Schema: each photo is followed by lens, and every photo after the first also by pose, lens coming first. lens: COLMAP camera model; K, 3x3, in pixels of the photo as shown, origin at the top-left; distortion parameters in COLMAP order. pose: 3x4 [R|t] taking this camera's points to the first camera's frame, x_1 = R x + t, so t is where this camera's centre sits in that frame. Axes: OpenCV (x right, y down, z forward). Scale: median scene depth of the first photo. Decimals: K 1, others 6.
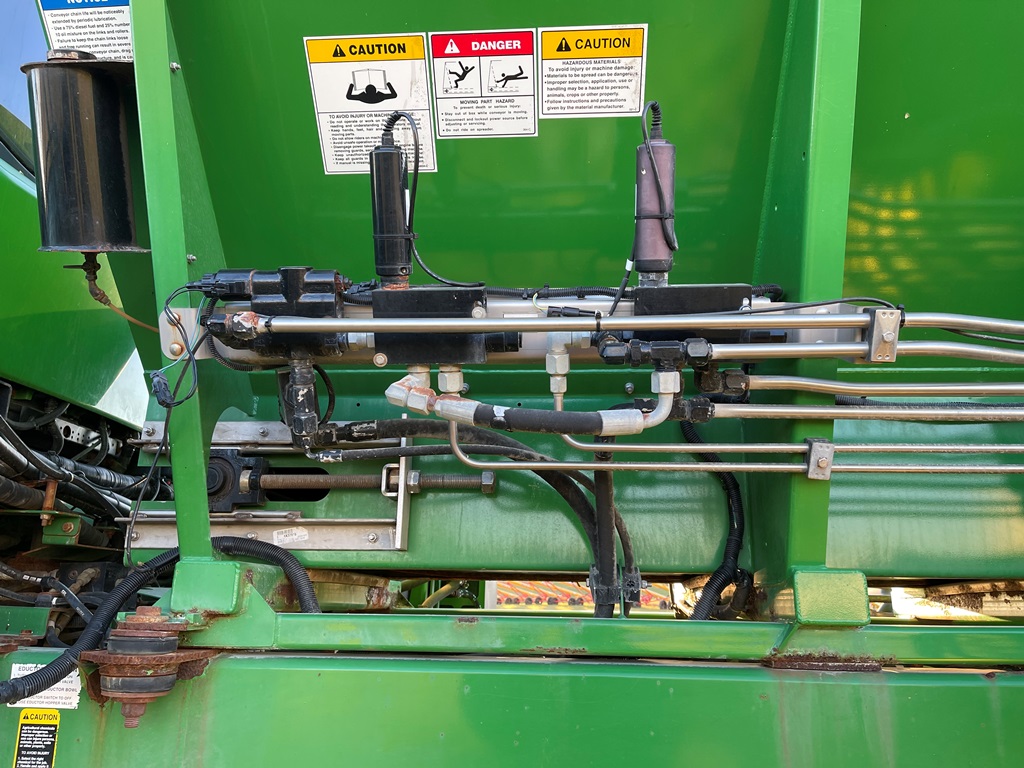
lens RADIAL K [[768.6, 0, 512.0], [0, 768.6, 384.0], [0, 0, 1]] dist [0.080338, -0.097205]
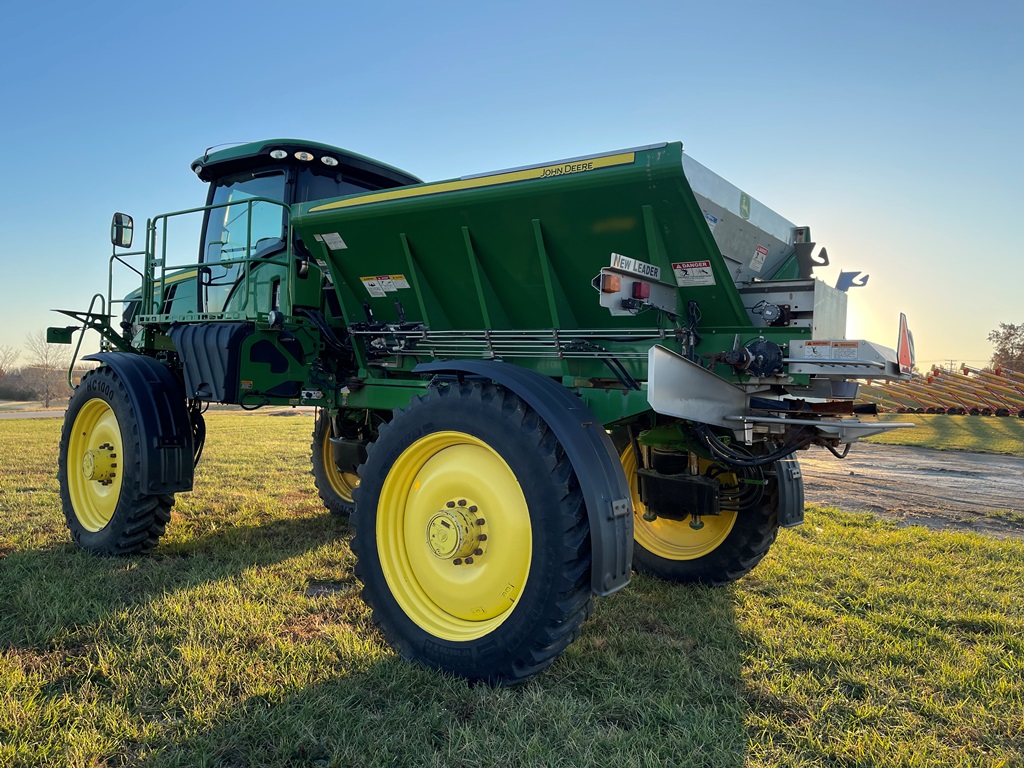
lens RADIAL K [[768.6, 0, 512.0], [0, 768.6, 384.0], [0, 0, 1]] dist [0.080338, -0.097205]
pose [[0.845719, 0.020578, -0.533231, 3.643164], [0.110630, 0.970785, 0.212927, -0.767052], [0.522034, -0.239068, 0.818735, -3.159429]]
